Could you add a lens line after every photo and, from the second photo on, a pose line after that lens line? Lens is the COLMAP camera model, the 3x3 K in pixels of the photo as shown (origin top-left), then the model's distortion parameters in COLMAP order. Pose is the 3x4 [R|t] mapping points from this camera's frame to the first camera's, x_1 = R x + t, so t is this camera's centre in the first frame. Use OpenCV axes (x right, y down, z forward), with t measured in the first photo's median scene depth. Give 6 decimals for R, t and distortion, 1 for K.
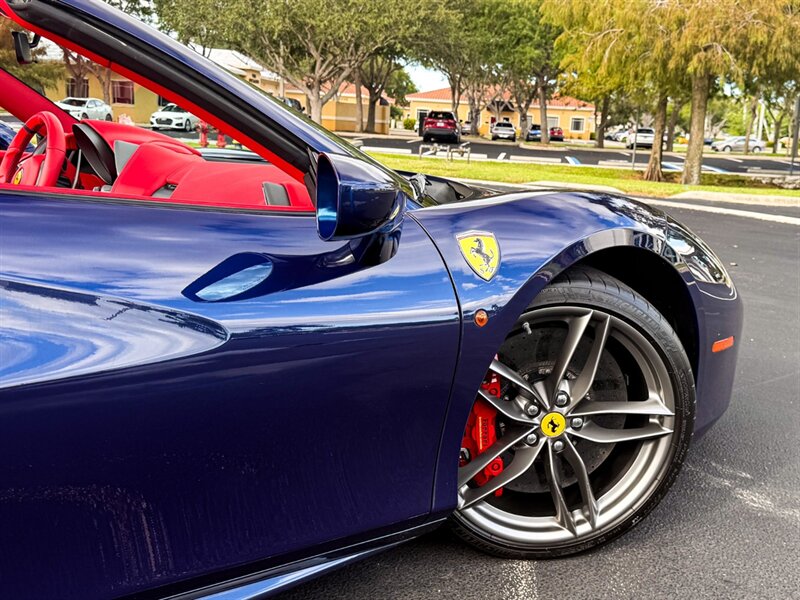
lens RADIAL K [[839.8, 0, 491.0], [0, 839.8, 317.2], [0, 0, 1]] dist [0.064625, 0.000000]
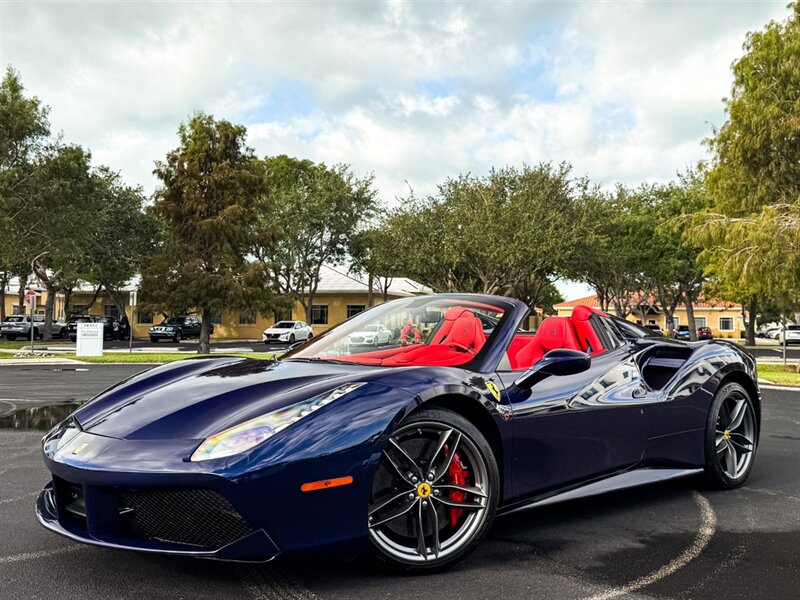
lens RADIAL K [[850.3, 0, 441.7], [0, 850.3, 280.7], [0, 0, 1]] dist [0.069532, 0.000000]
pose [[0.974467, -0.060120, -0.216333, -0.010265], [-0.003018, 0.959893, -0.280352, 0.025546], [0.224511, 0.273846, 0.935202, -0.124482]]
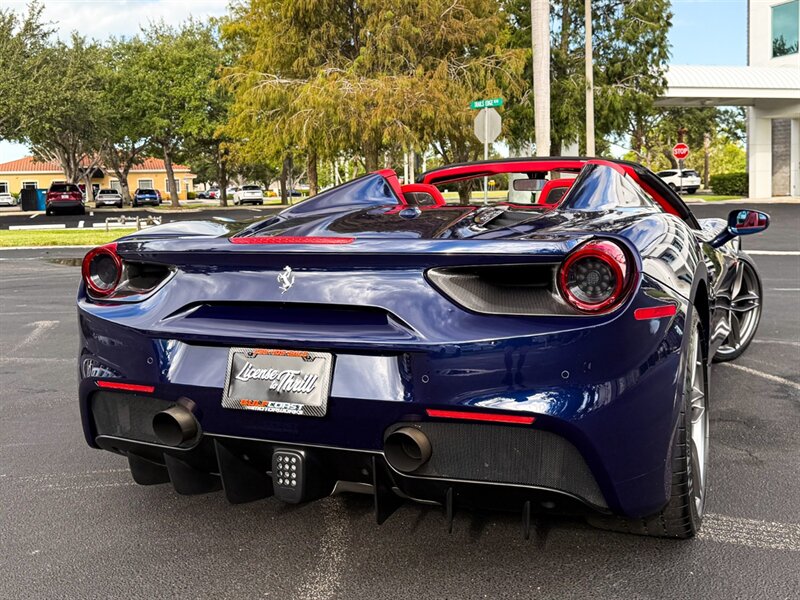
lens RADIAL K [[850.3, 0, 407.3], [0, 850.3, 267.3], [0, 0, 1]] dist [0.069532, 0.000000]
pose [[0.913590, -0.115658, 0.389843, -0.137474], [0.161743, 0.982953, -0.087421, 0.005831], [-0.373086, 0.142921, 0.916723, -0.081387]]
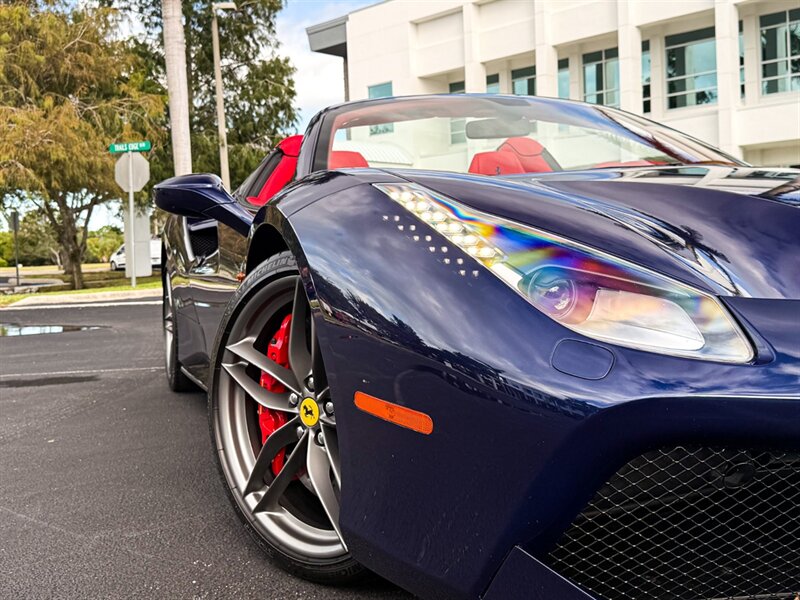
lens RADIAL K [[850.3, 0, 401.2], [0, 850.3, 282.5], [0, 0, 1]] dist [0.069532, 0.000000]
pose [[0.630776, -0.105993, 0.768692, -0.154857], [0.239552, 0.968838, -0.062982, 0.004569], [-0.738062, 0.223870, 0.636511, -0.001918]]
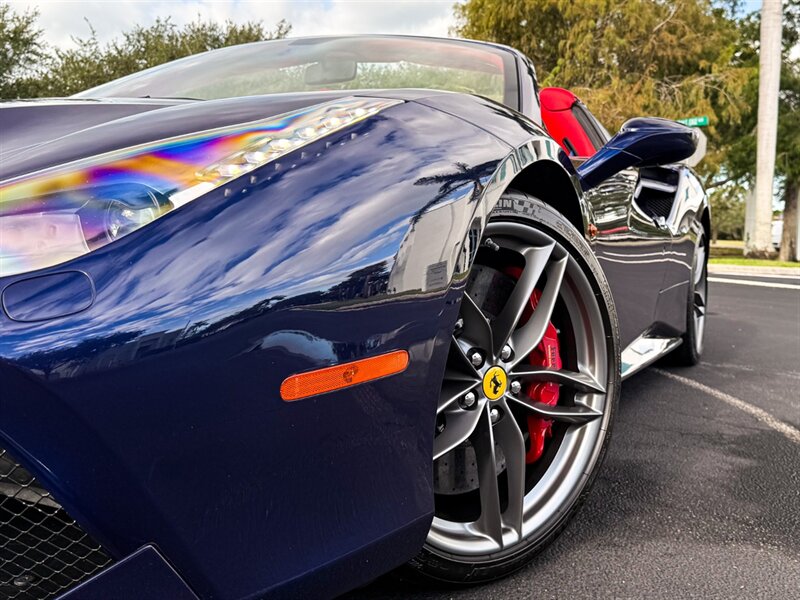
lens RADIAL K [[850.3, 0, 484.5], [0, 850.3, 253.6], [0, 0, 1]] dist [0.069532, 0.000000]
pose [[0.981853, -0.015610, 0.189001, -0.056712], [0.049591, 0.983063, -0.176430, 0.020828], [-0.183046, 0.182601, 0.965998, -0.043358]]
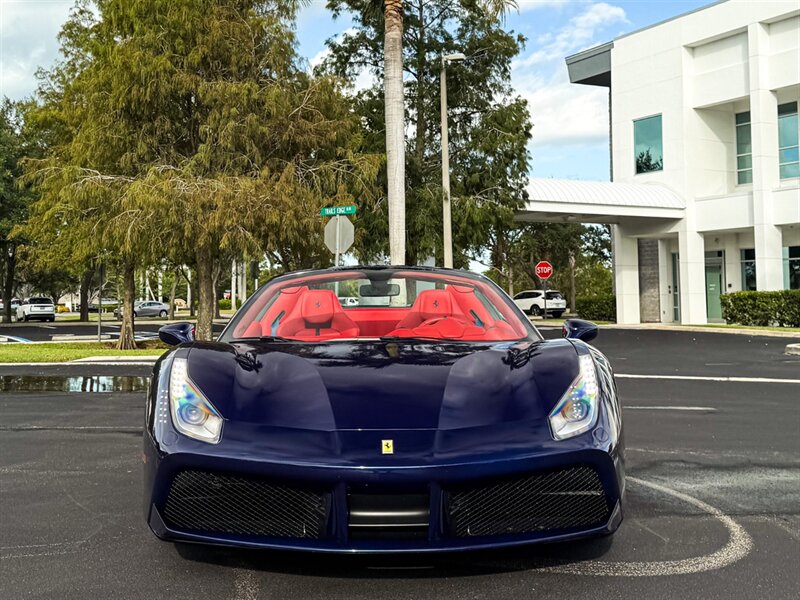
lens RADIAL K [[1027.2, 0, 384.4], [0, 1027.2, 247.3], [0, 0, 1]] dist [0.095120, 0.000000]
pose [[0.844006, -0.029404, 0.535527, -0.174839], [0.166638, 0.963456, -0.209726, 0.017098], [-0.509790, 0.266249, 0.818062, -0.125300]]
